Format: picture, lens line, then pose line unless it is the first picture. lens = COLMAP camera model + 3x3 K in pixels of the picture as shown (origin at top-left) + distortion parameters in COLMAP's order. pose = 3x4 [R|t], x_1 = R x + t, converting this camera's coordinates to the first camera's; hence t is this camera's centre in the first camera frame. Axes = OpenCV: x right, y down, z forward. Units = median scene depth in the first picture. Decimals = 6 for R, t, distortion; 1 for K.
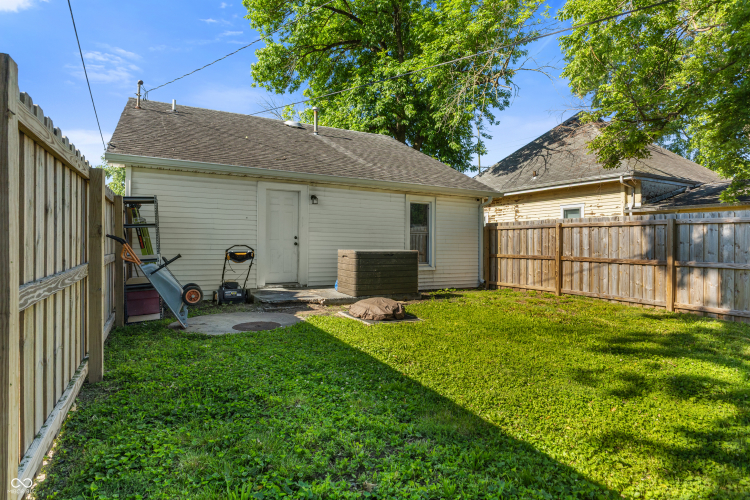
lens RADIAL K [[419.2, 0, 380.5], [0, 419.2, 246.5], [0, 0, 1]] dist [-0.032474, 0.004481]
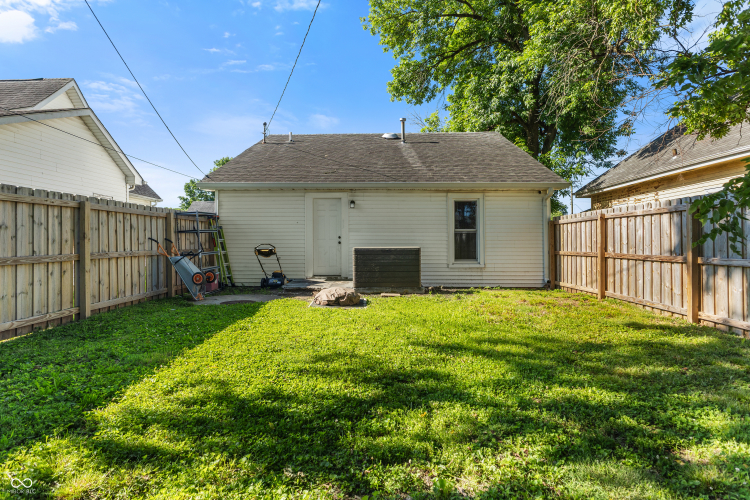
lens RADIAL K [[419.2, 0, 375.3], [0, 419.2, 247.3], [0, 0, 1]] dist [-0.032474, 0.004481]
pose [[0.858259, -0.009093, -0.513136, 0.469291], [0.008426, 0.999958, -0.003627, 0.011359], [0.513148, -0.001211, 0.858299, 0.032212]]
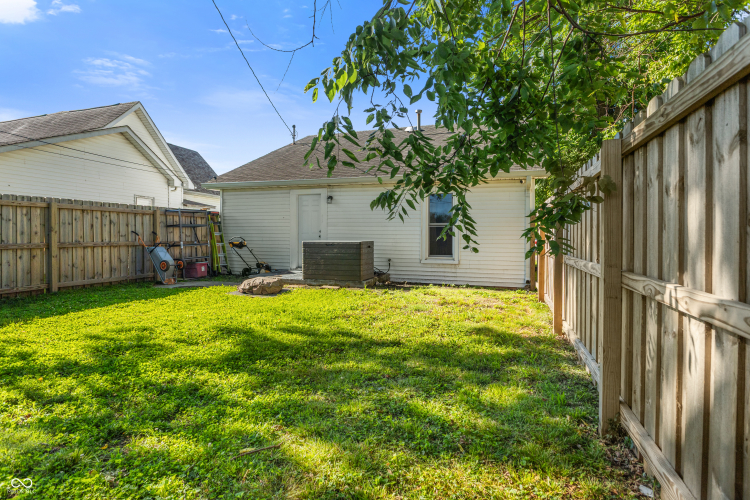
lens RADIAL K [[419.2, 0, 372.1], [0, 419.2, 250.1], [0, 0, 1]] dist [-0.032474, 0.004481]
pose [[0.655548, 0.012718, -0.755047, 0.795755], [-0.004287, 0.999905, 0.013120, 0.016062], [0.755142, -0.005364, 0.655540, 0.287649]]
